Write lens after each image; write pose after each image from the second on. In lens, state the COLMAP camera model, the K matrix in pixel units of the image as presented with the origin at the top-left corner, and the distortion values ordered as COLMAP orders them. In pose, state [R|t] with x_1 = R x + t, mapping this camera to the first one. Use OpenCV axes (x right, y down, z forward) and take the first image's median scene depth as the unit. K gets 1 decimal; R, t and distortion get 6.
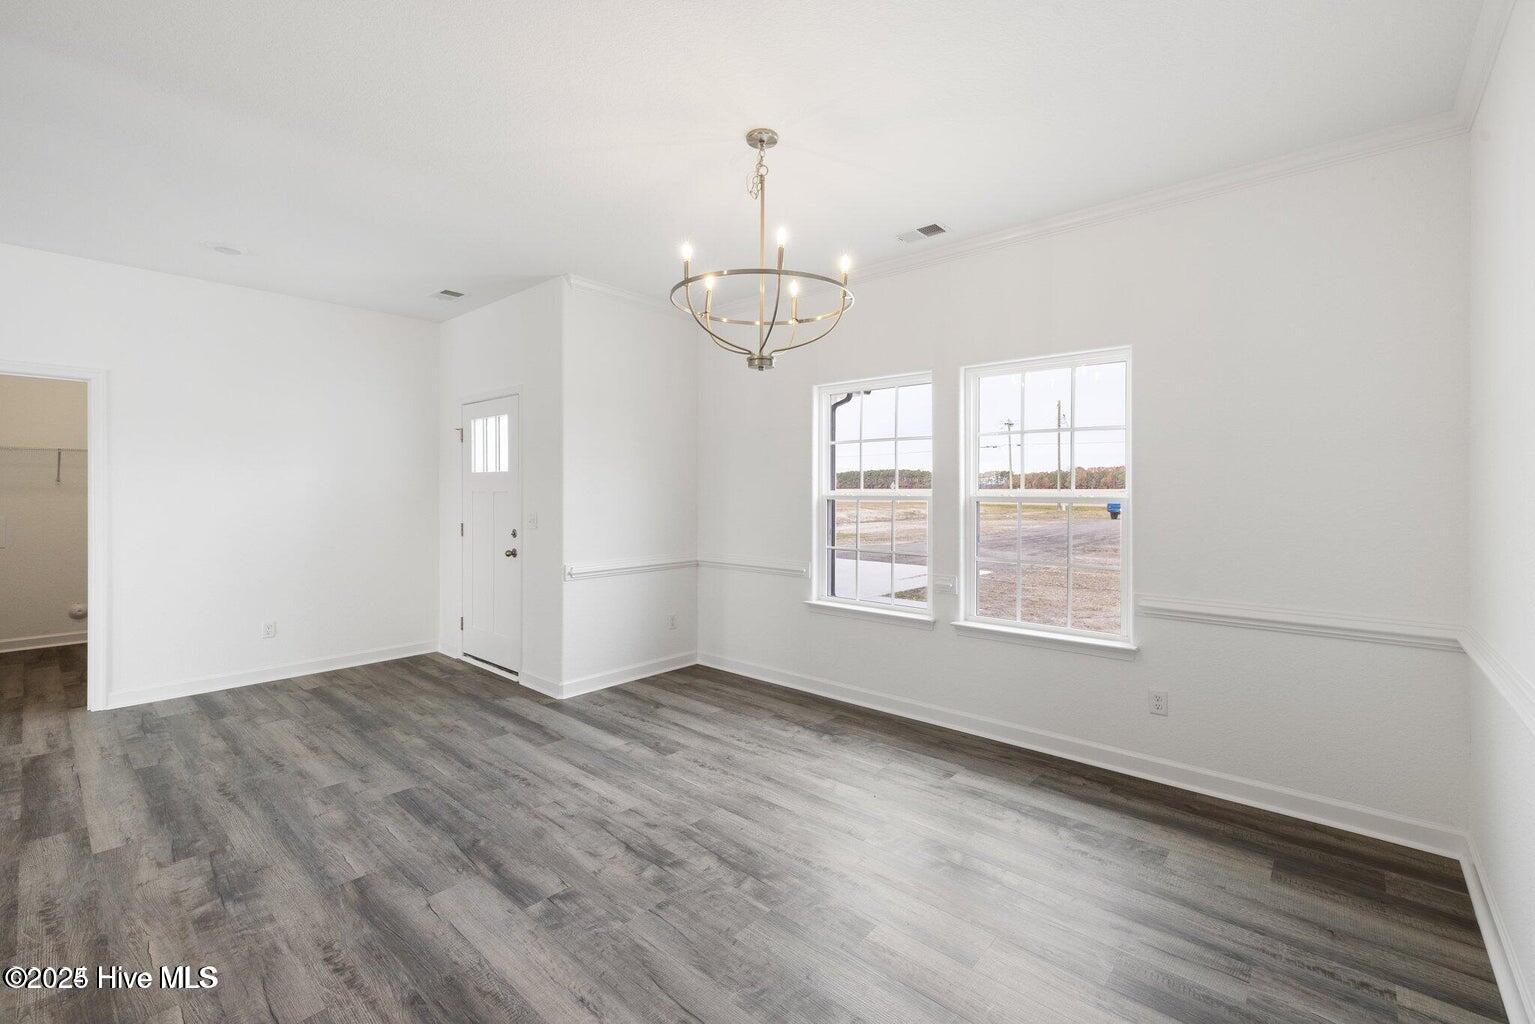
lens RADIAL K [[649.5, 0, 765.5], [0, 649.5, 495.2], [0, 0, 1]] dist [0.000900, -0.000341]
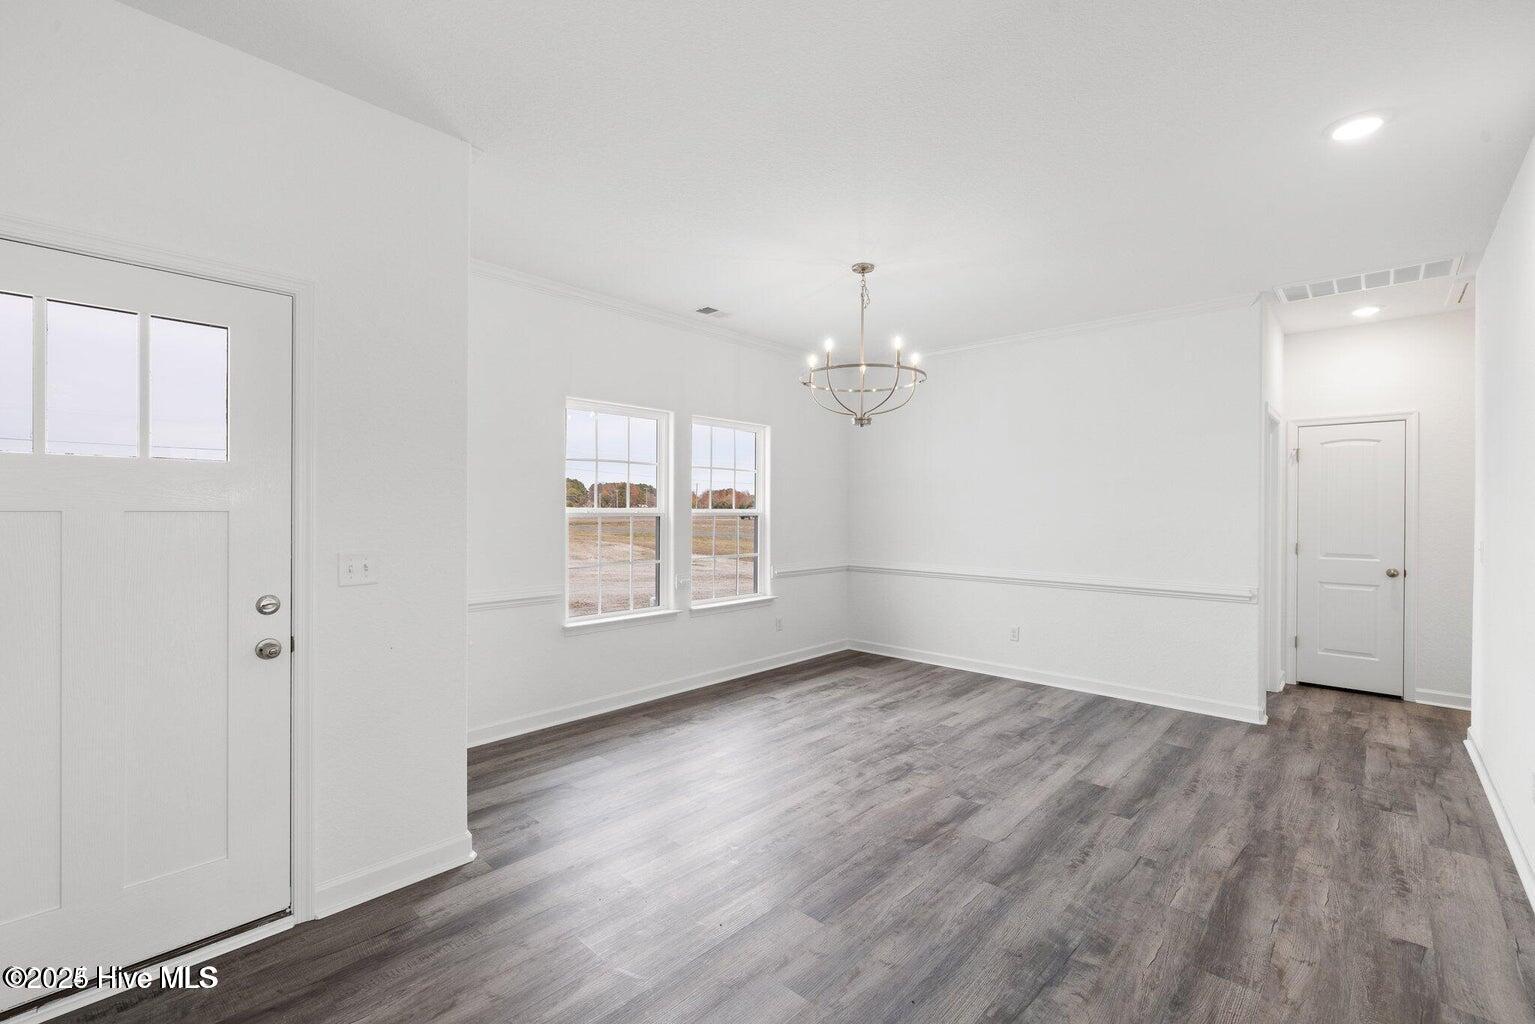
lens RADIAL K [[650.8, 0, 759.9], [0, 650.8, 514.9], [0, 0, 1]] dist [-0.000384, -0.000425]
pose [[0.036561, -0.010364, 0.999278, -1.465986], [0.001506, 0.999946, 0.010316, -0.011738], [-0.999330, 0.001127, 0.036574, 1.165189]]
